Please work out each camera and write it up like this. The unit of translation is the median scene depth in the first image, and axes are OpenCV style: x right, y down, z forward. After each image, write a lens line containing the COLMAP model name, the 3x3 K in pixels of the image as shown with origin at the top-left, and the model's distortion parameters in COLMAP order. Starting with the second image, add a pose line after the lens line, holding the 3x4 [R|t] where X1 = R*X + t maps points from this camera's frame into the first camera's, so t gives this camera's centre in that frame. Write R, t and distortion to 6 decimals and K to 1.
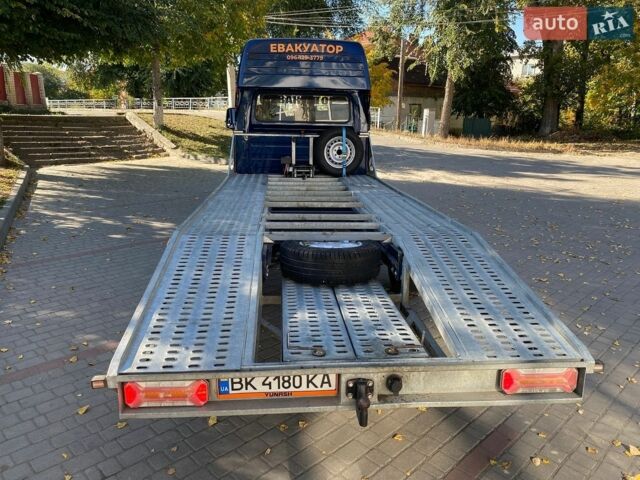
lens RADIAL K [[488.1, 0, 317.5], [0, 488.1, 240.4], [0, 0, 1]] dist [0.017377, -0.005788]
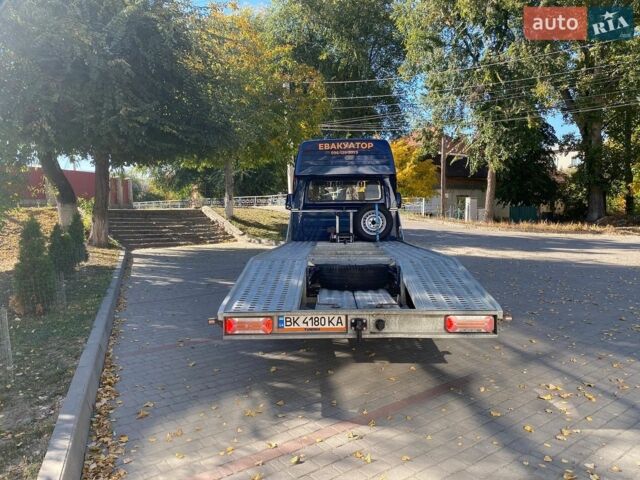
lens RADIAL K [[478.2, 0, 320.0], [0, 478.2, 240.0], [0, 0, 1]] dist [0.103684, -0.152452]
pose [[0.993799, -0.017309, -0.109834, 0.041878], [-0.003967, 0.981660, -0.190599, 0.098404], [0.111119, 0.189852, 0.975504, -0.212996]]
